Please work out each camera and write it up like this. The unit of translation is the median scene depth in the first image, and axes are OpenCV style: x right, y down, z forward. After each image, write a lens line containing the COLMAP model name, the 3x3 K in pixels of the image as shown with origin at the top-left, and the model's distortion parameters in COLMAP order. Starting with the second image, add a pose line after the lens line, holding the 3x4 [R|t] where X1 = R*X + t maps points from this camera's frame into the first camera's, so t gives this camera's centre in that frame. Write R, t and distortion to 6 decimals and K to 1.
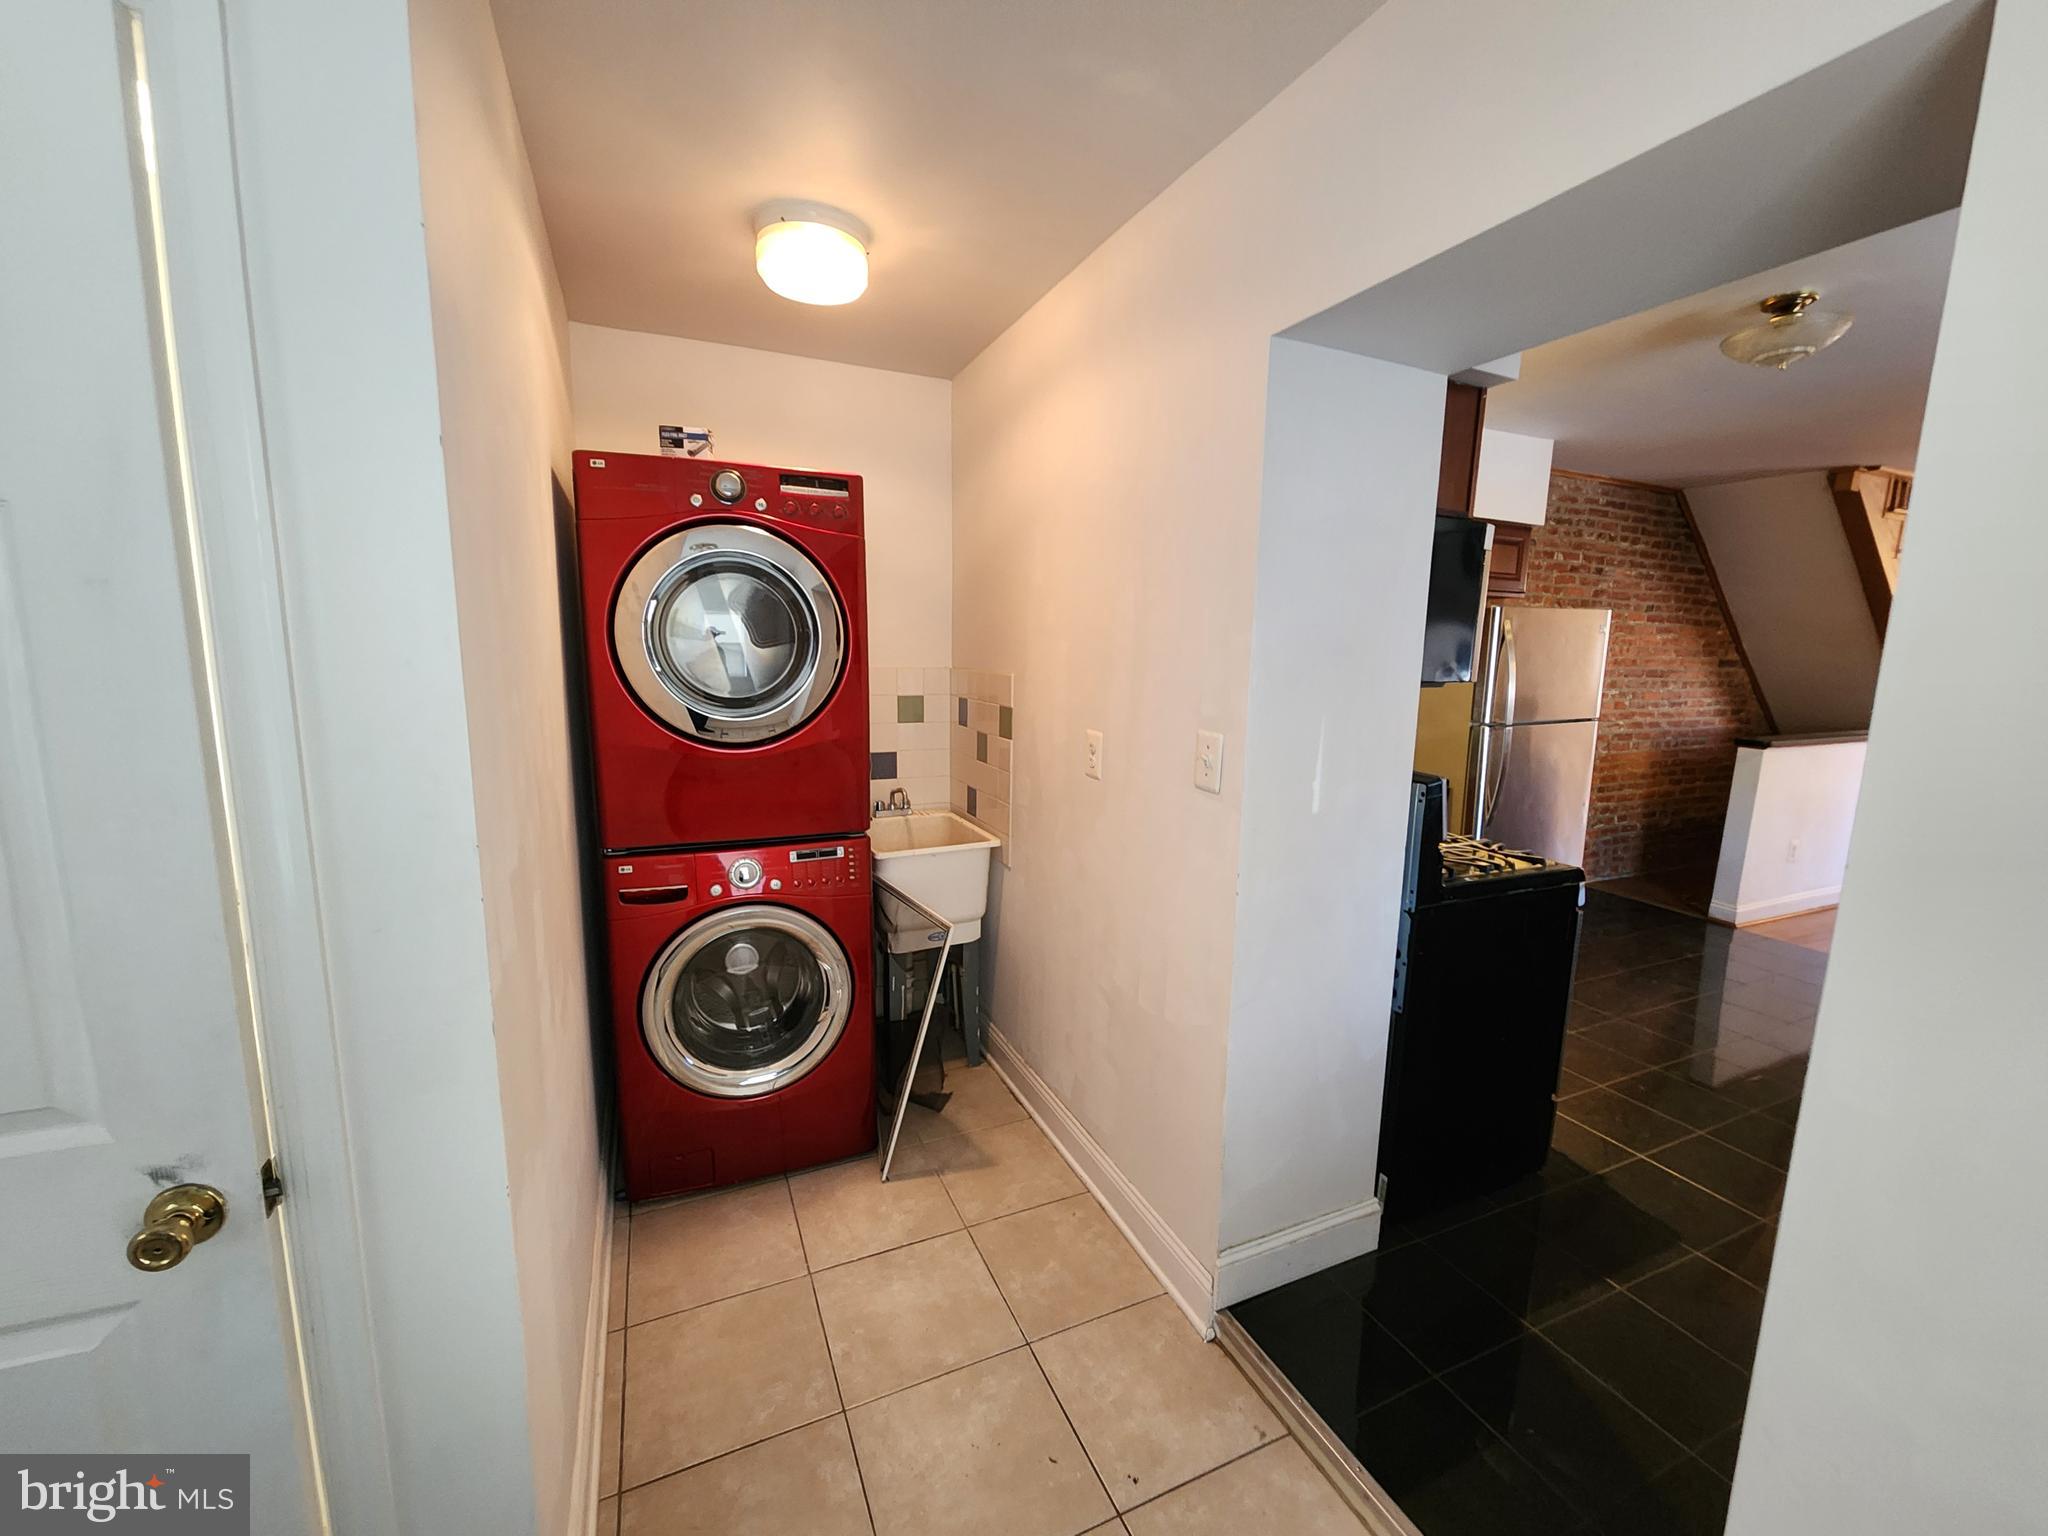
lens RADIAL K [[841.2, 0, 1041.7], [0, 841.2, 770.9], [0, 0, 1]] dist [-0.000089, -0.000369]
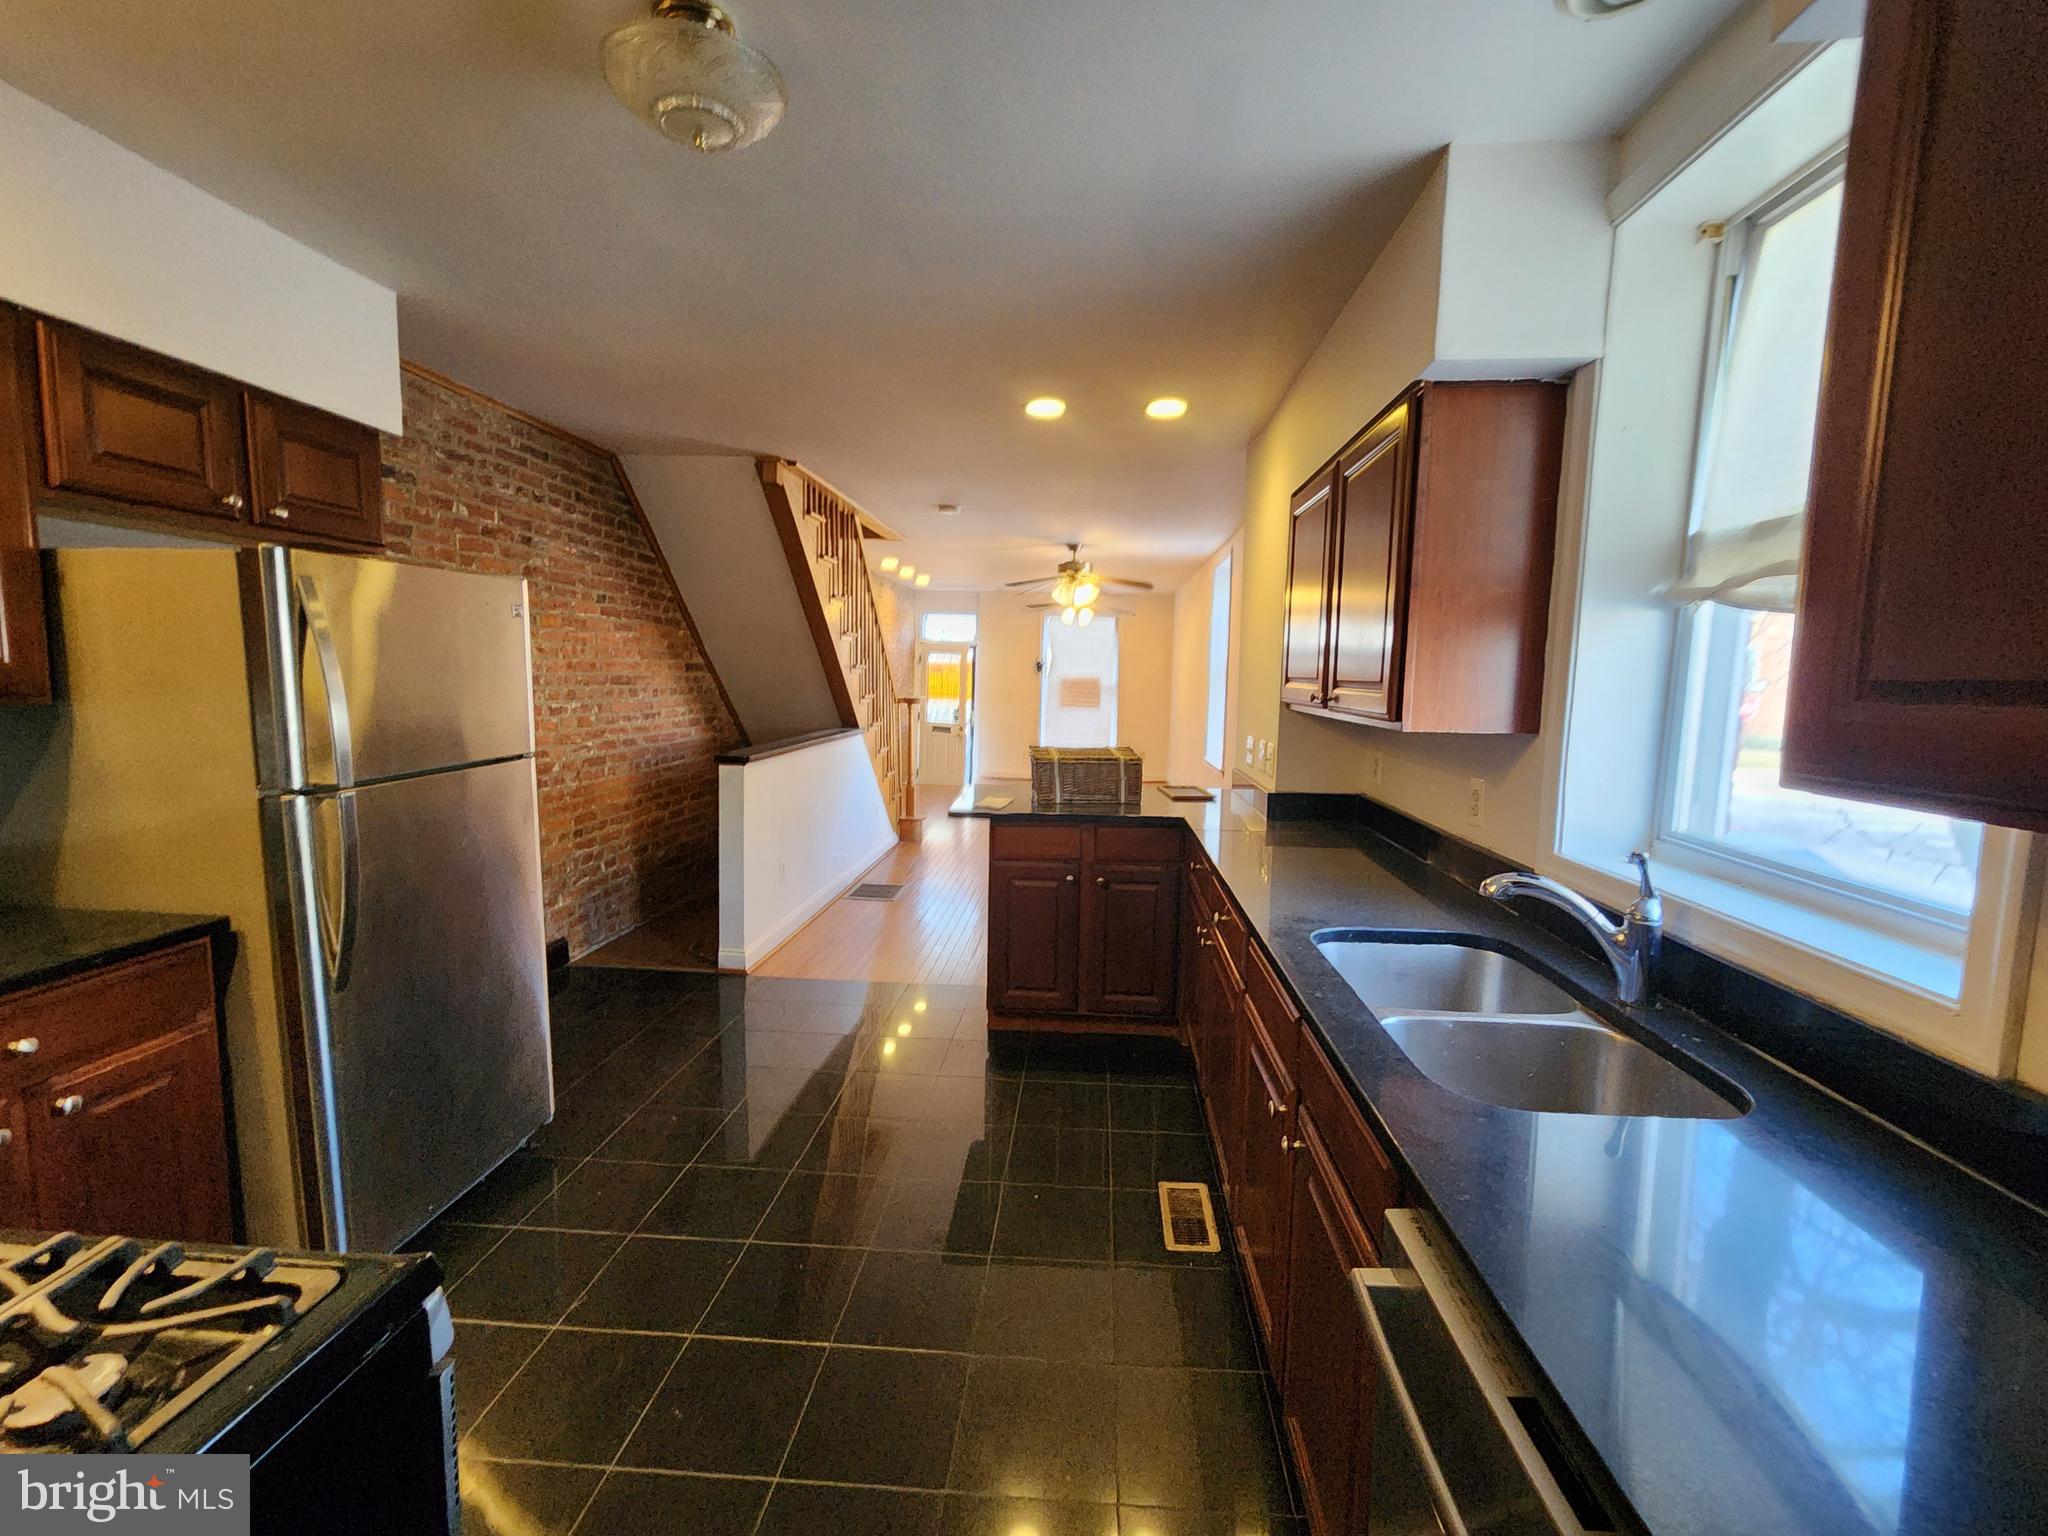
lens RADIAL K [[841.2, 0, 1041.7], [0, 841.2, 770.9], [0, 0, 1]] dist [-0.000089, -0.000369]
pose [[0.479443, -0.111470, 0.870465, 0.219015], [0.119866, 0.990922, 0.060874, -0.031137], [-0.869348, 0.075154, 0.488452, 0.270649]]
